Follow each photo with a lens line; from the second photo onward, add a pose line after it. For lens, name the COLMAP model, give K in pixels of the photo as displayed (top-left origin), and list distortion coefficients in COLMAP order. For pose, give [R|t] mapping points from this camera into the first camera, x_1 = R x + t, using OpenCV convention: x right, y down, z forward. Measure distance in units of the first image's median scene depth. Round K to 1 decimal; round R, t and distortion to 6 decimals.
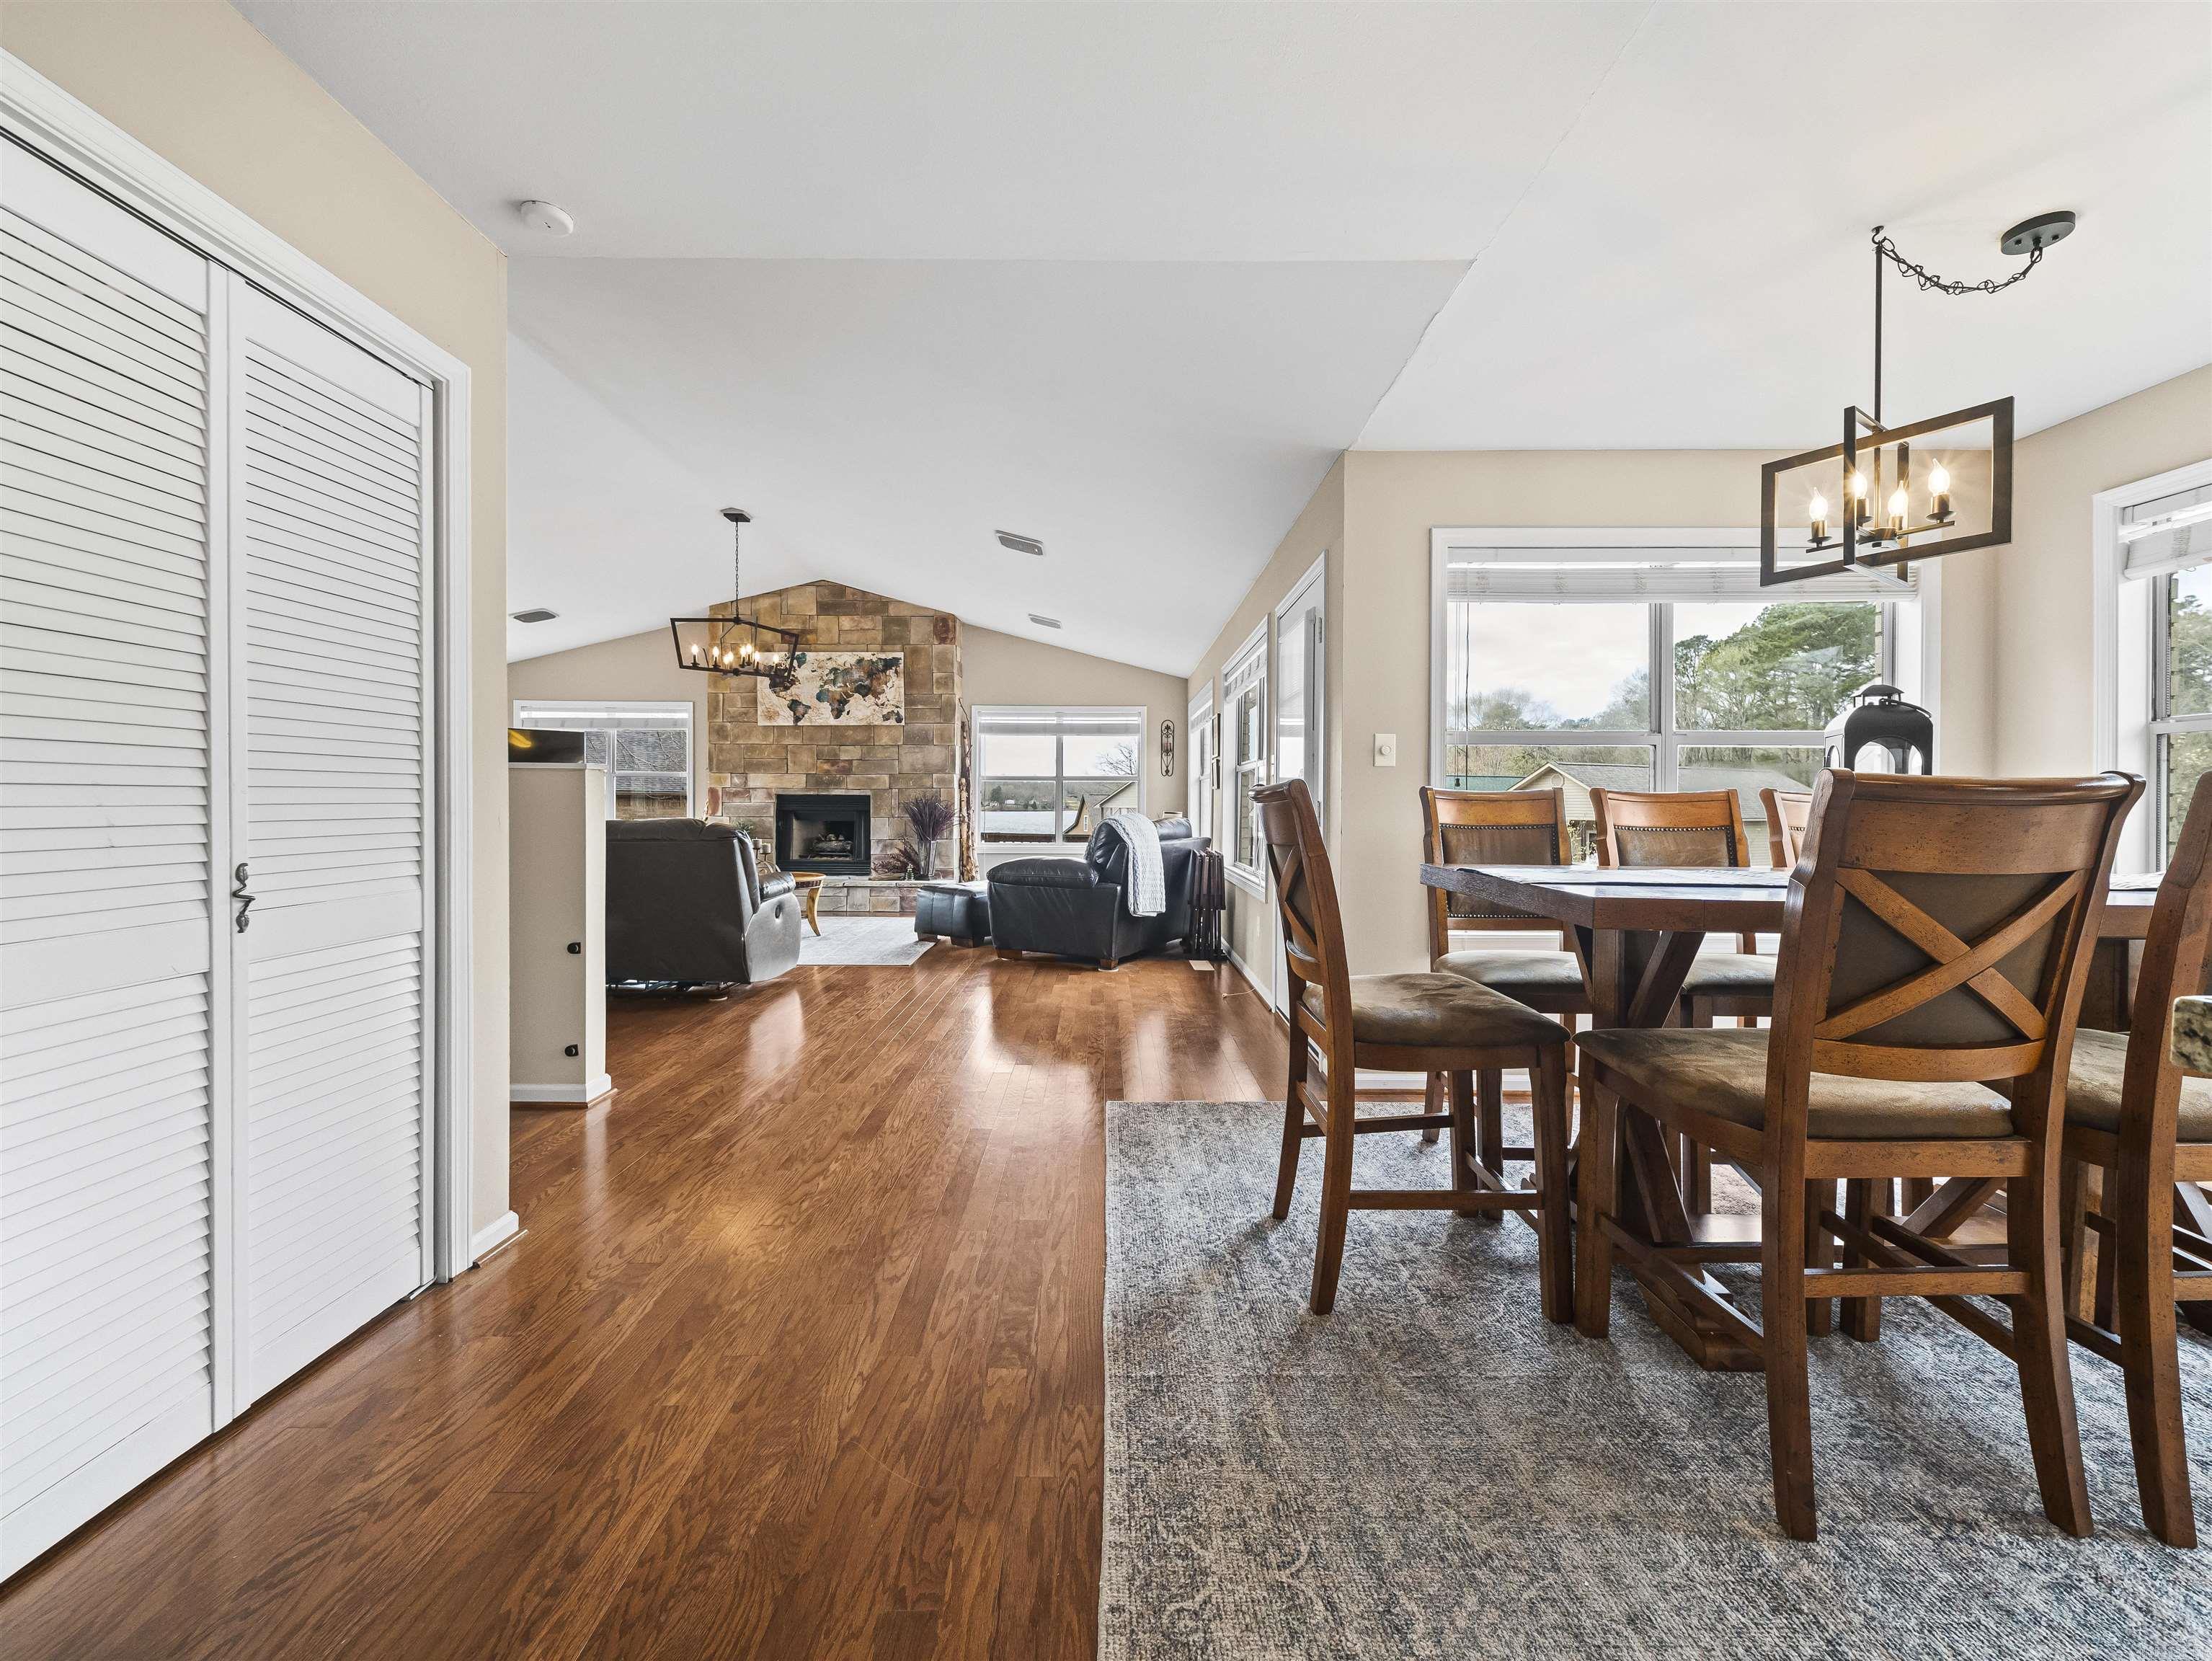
lens RADIAL K [[861.7, 0, 1111.8], [0, 861.7, 811.9], [0, 0, 1]] dist [0.003651, -0.000077]
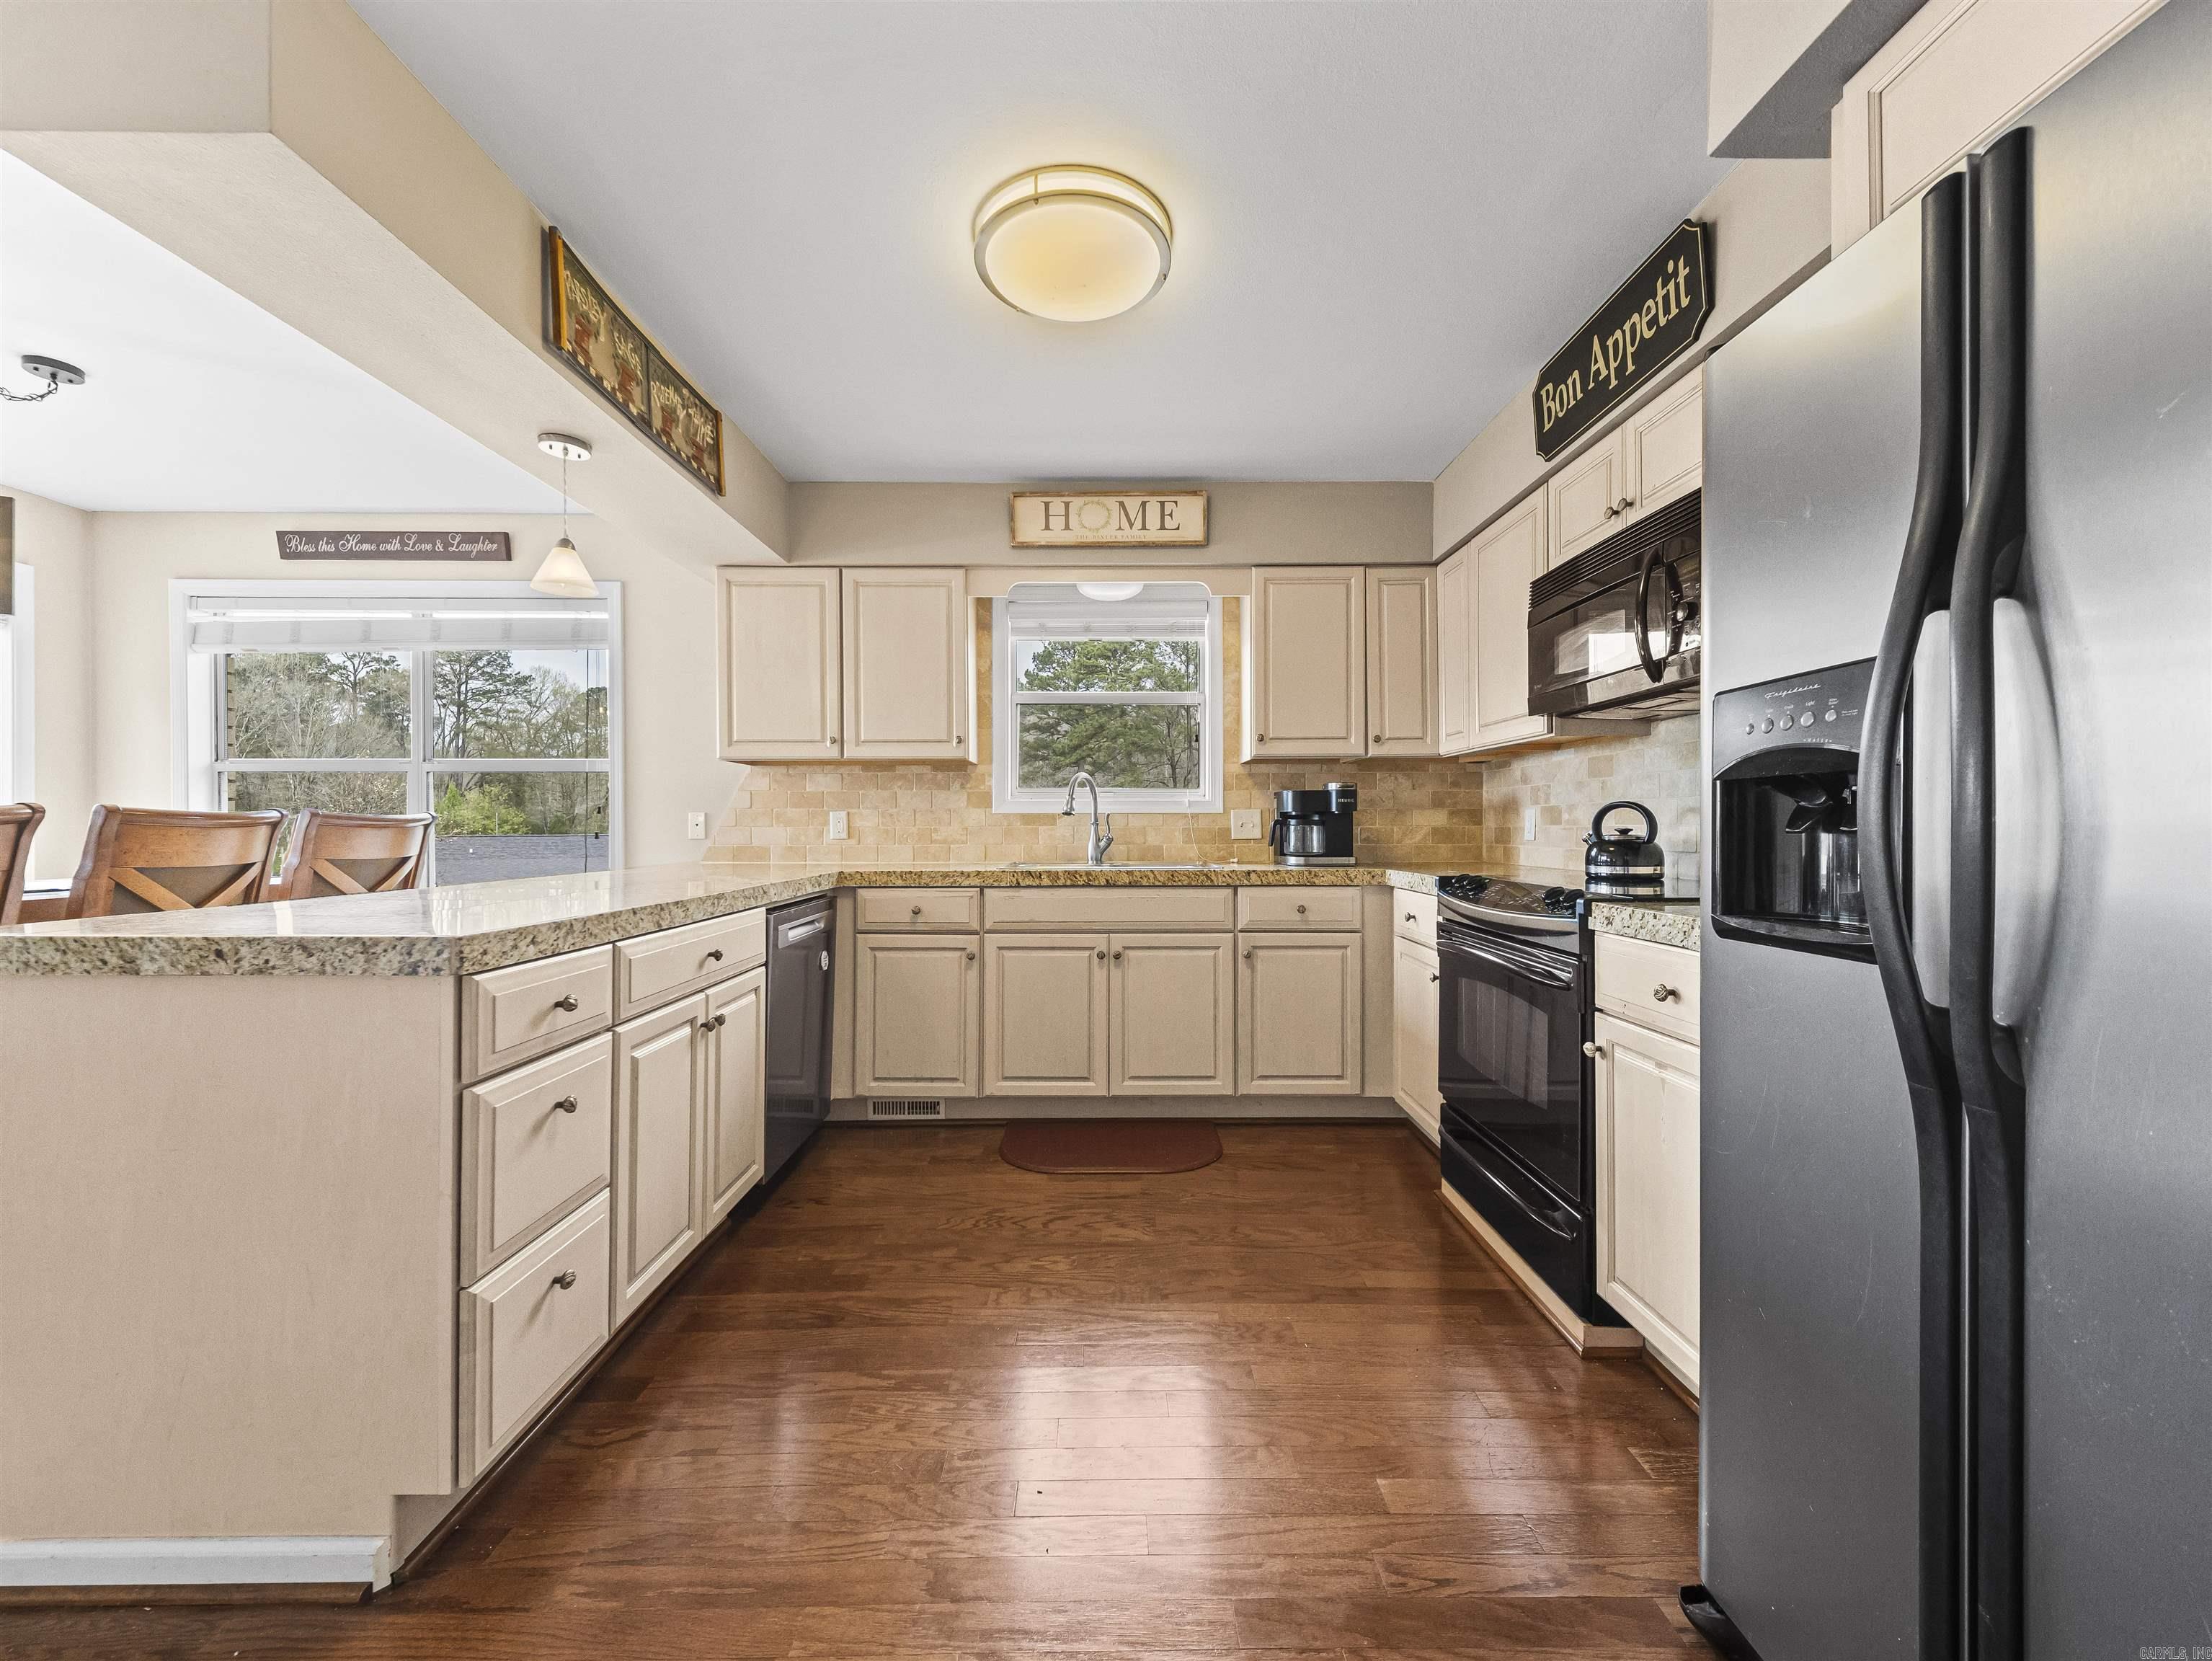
lens RADIAL K [[861.7, 0, 1102.9], [0, 861.7, 825.8], [0, 0, 1]] dist [0.003651, -0.000077]
pose [[-0.003954, -0.001011, 0.999992, -0.041368], [0.005098, 0.999986, 0.001031, 0.000279], [-0.999979, 0.005102, -0.003949, -0.106931]]
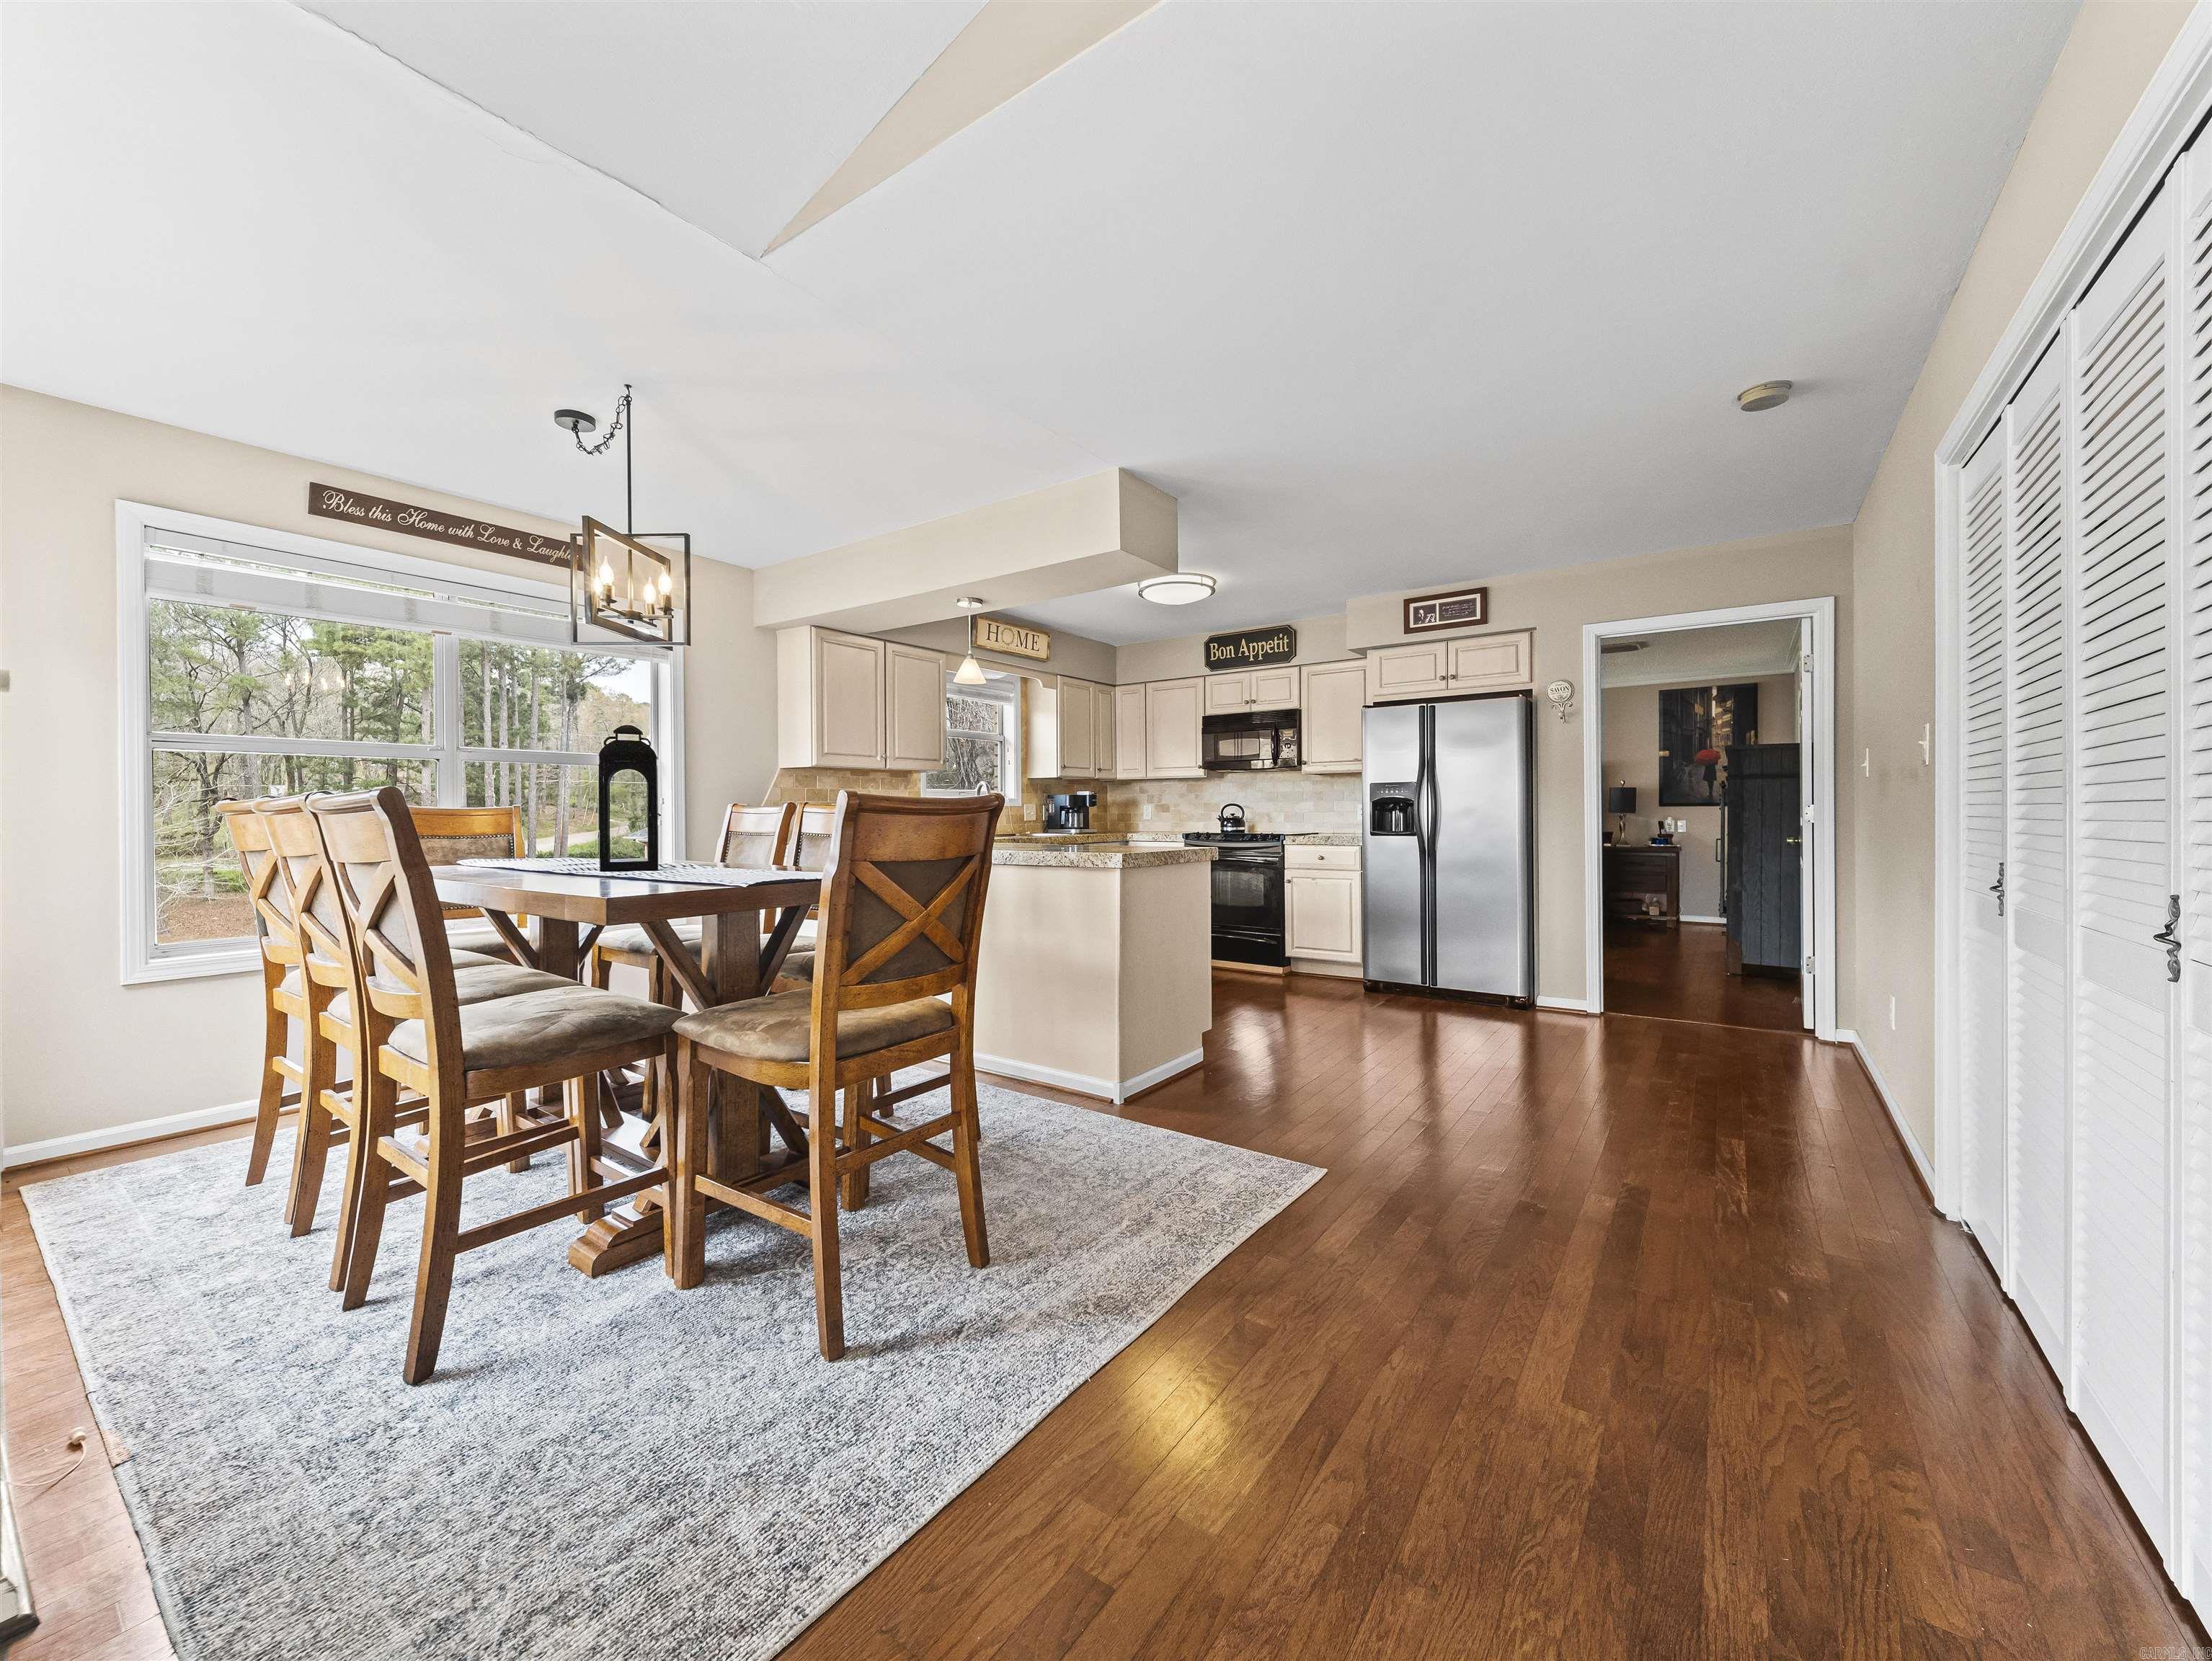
lens RADIAL K [[861.7, 0, 1115.6], [0, 861.7, 814.2], [0, 0, 1]] dist [0.003651, -0.000077]
pose [[-0.816374, -0.003345, 0.577514, -0.107739], [0.002839, 0.999948, 0.009805, -0.004863], [-0.577517, 0.009644, -0.816322, 0.353608]]
